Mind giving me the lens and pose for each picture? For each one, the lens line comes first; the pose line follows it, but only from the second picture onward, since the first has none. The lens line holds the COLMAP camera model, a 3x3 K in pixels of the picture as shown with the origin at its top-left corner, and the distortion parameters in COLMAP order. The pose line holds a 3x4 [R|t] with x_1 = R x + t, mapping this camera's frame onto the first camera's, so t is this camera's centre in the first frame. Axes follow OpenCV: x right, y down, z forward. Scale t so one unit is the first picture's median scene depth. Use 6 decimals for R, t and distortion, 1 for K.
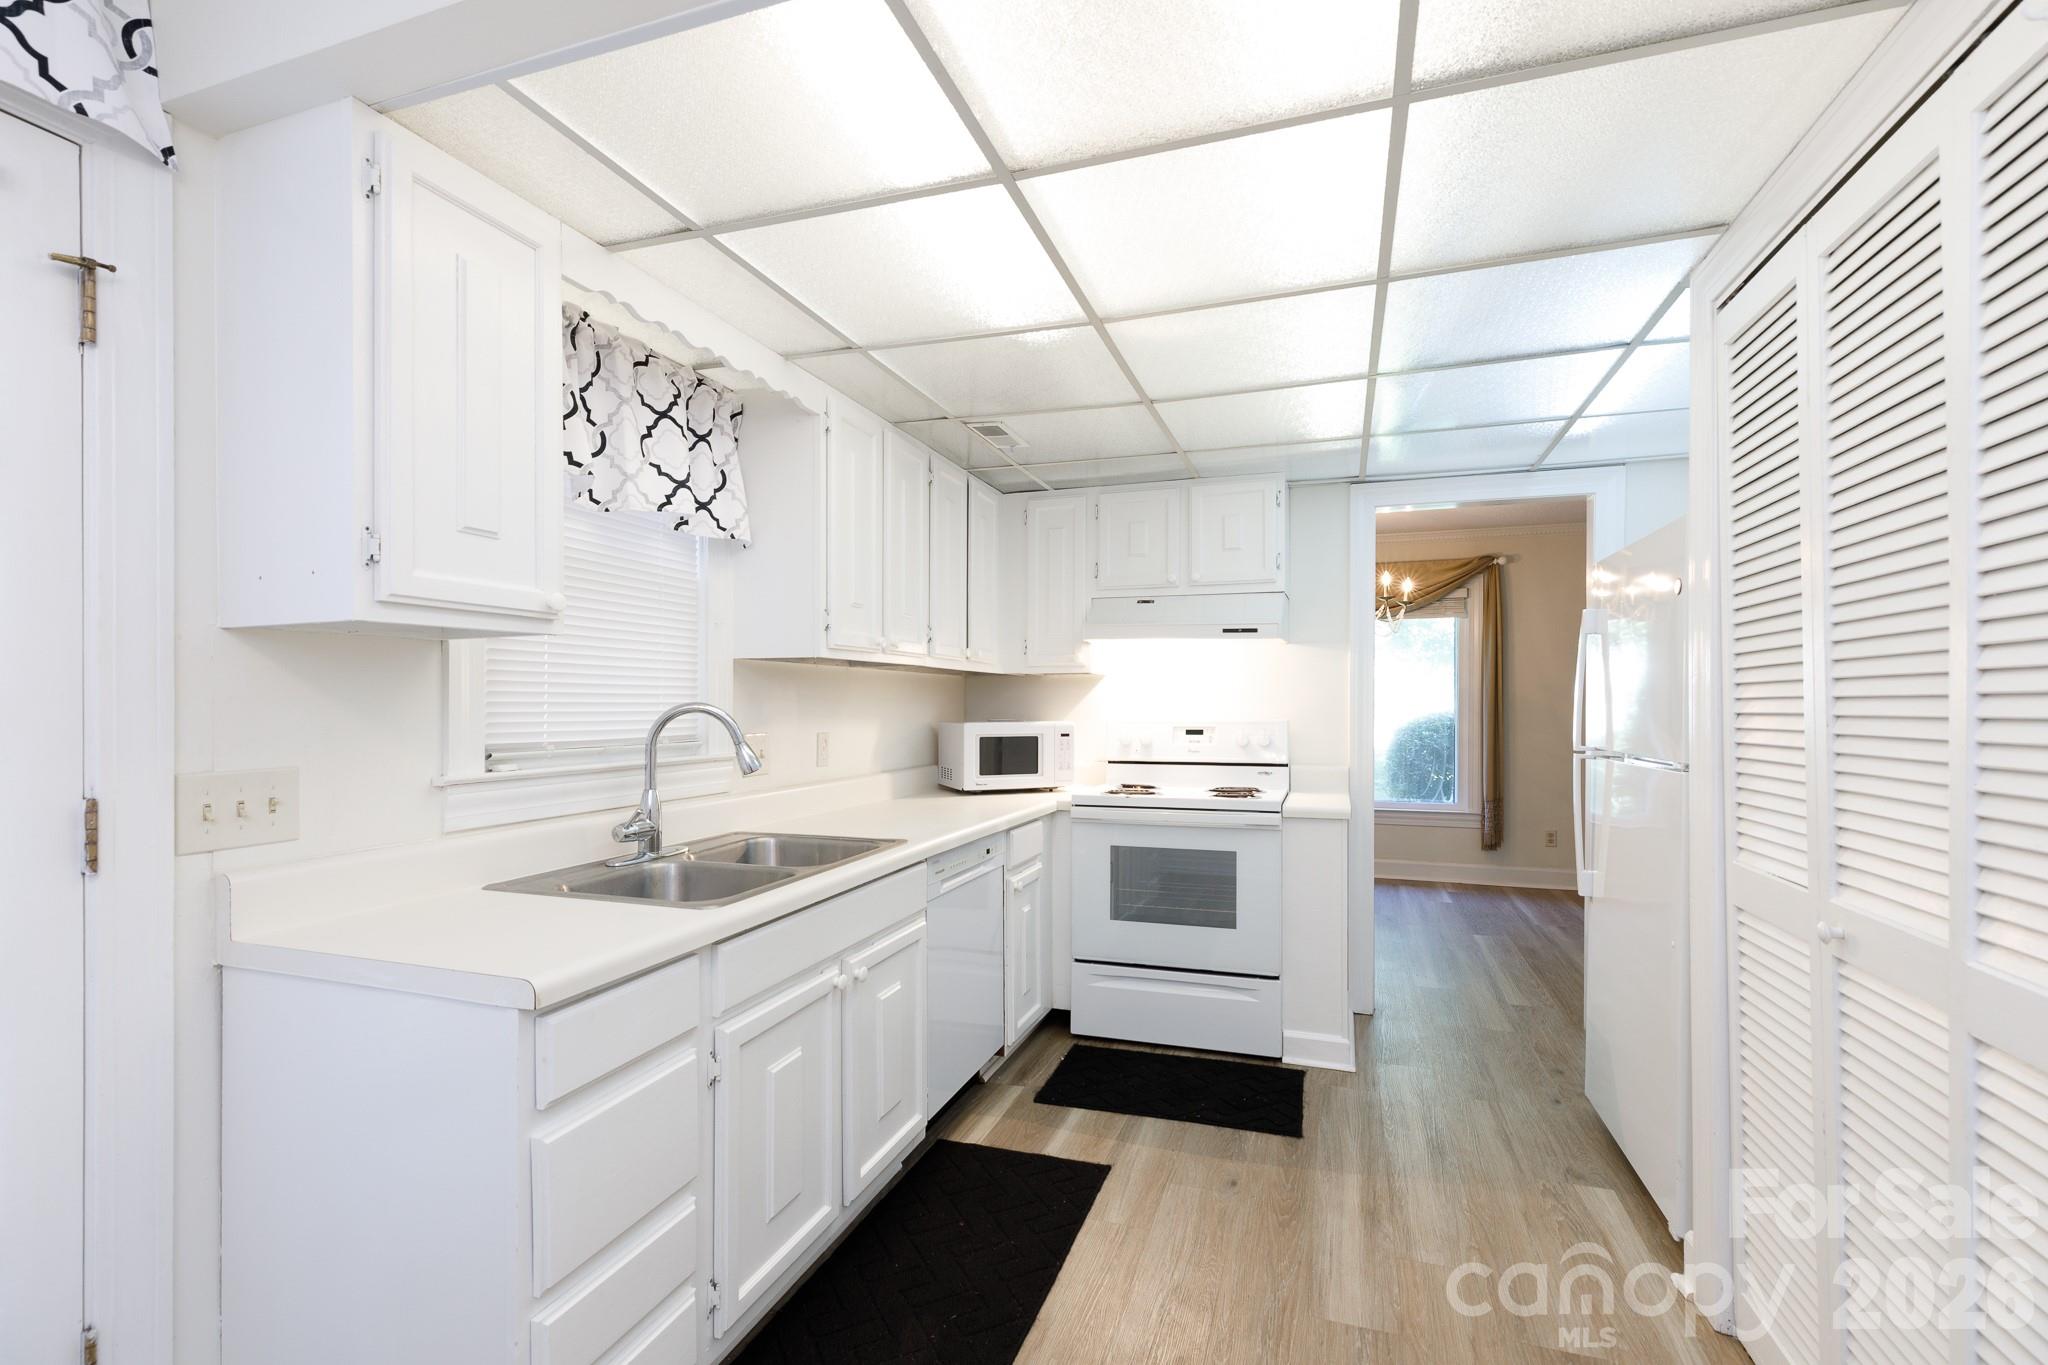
lens RADIAL K [[925.5, 0, 1012.3], [0, 925.5, 701.3], [0, 0, 1]] dist [0.001876, -0.000674]
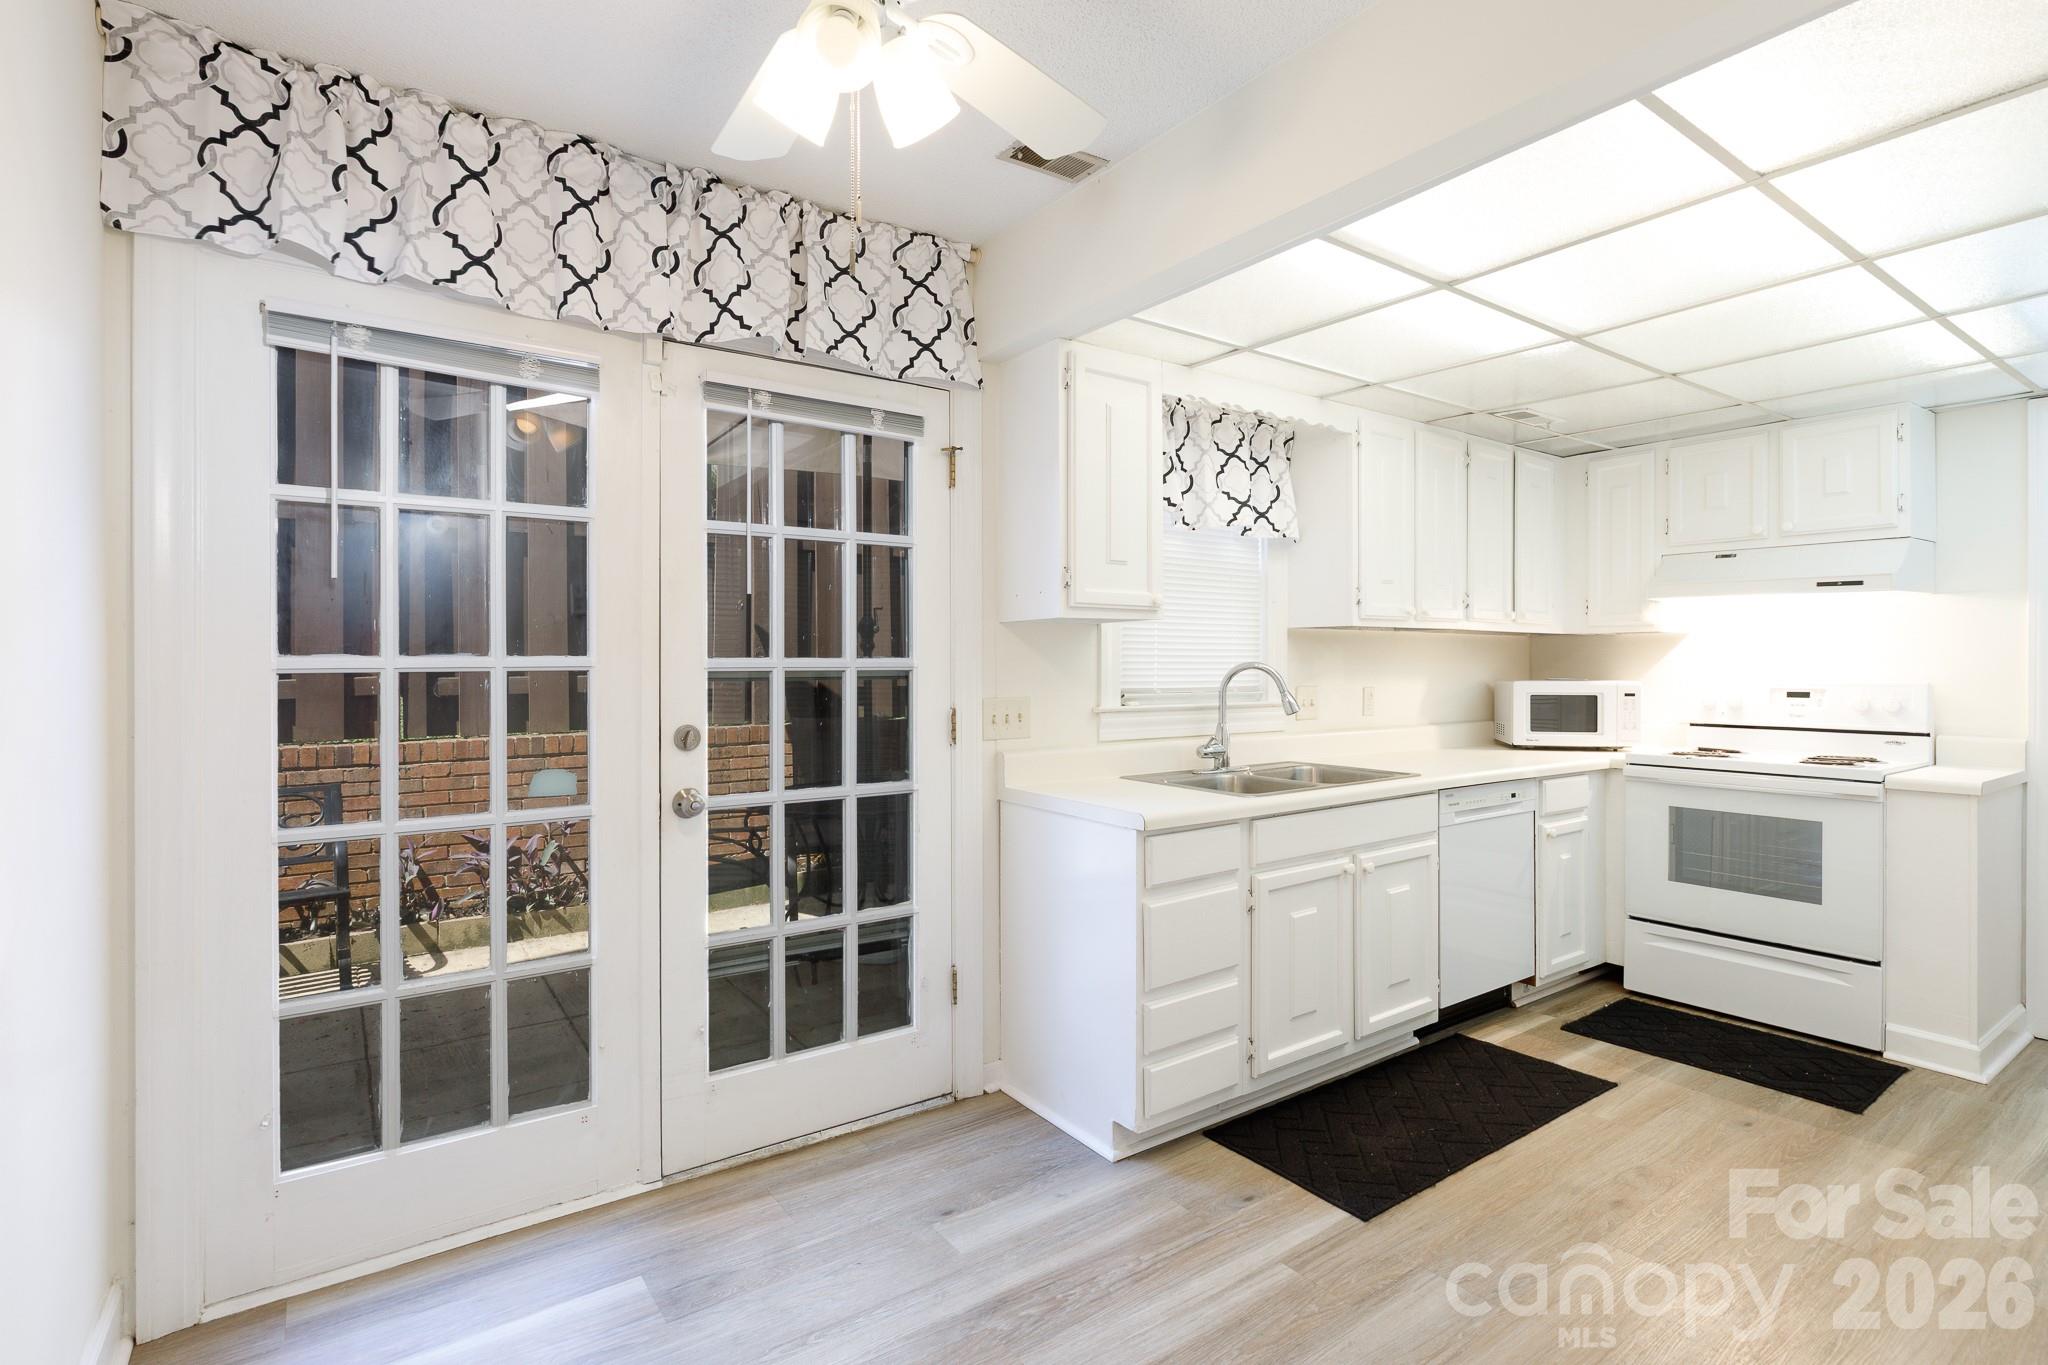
lens RADIAL K [[979.2, 0, 1028.5], [0, 979.2, 656.5], [0, 0, 1]] dist [-0.004089, 0.000682]
pose [[0.820141, -0.001898, -0.572158, 0.185242], [-0.000440, 0.999992, -0.003947, -0.000589], [0.572161, 0.003488, 0.820134, -0.330475]]
